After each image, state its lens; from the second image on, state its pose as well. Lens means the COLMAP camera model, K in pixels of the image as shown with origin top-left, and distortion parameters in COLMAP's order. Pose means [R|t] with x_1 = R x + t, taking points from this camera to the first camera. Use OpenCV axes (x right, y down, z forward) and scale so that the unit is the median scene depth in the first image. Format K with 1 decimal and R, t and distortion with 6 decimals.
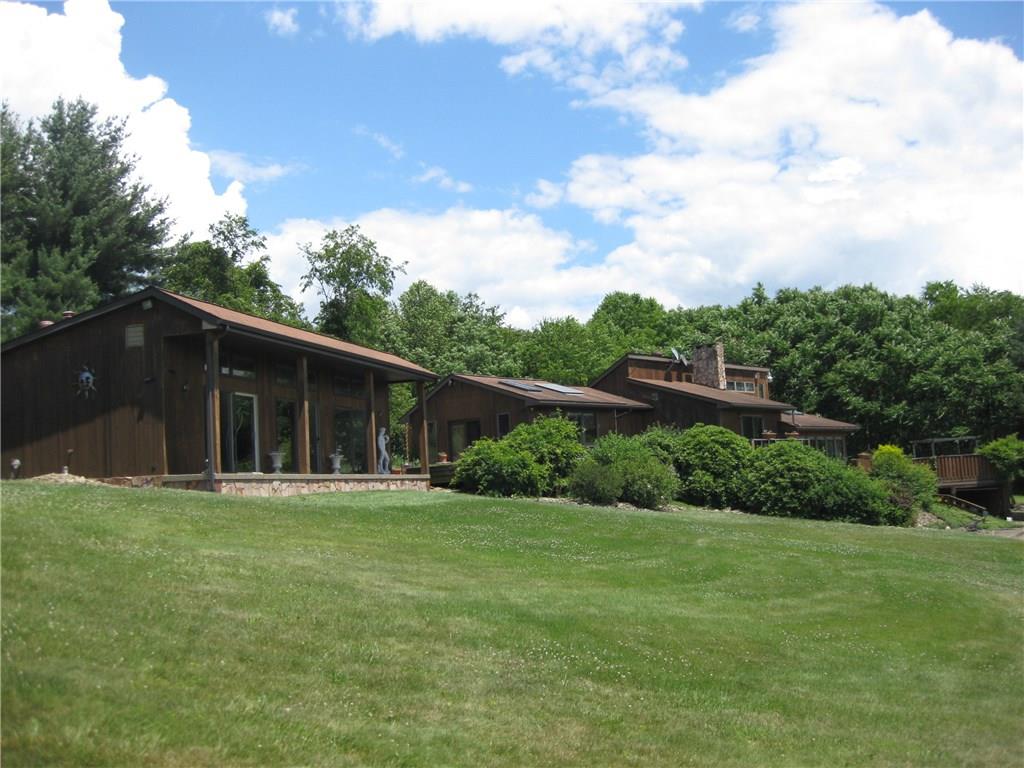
lens RADIAL K [[1054.9, 0, 511.1], [0, 1054.9, 382.2], [0, 0, 1]] dist [-0.147475, 0.000000]
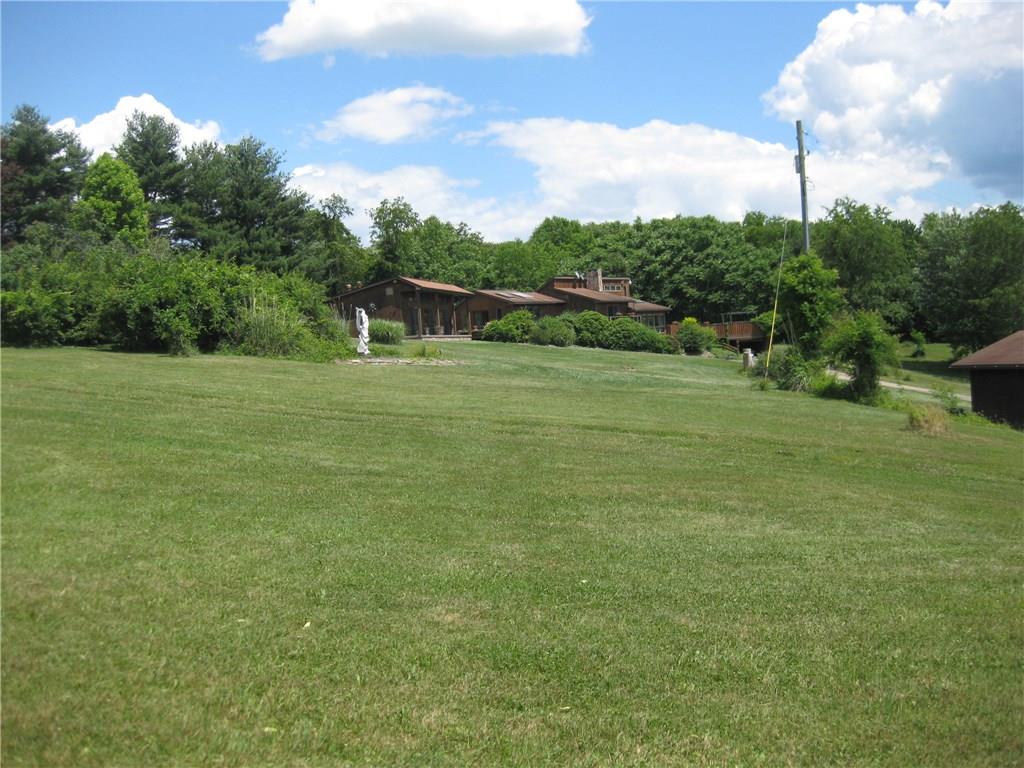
lens RADIAL K [[1054.9, 0, 513.6], [0, 1054.9, 385.8], [0, 0, 1]] dist [-0.147475, 0.000000]
pose [[0.998253, -0.026084, 0.053020, -0.092219], [0.019172, 0.991728, 0.126921, -0.085083], [-0.055892, -0.125682, 0.990495, -1.179081]]
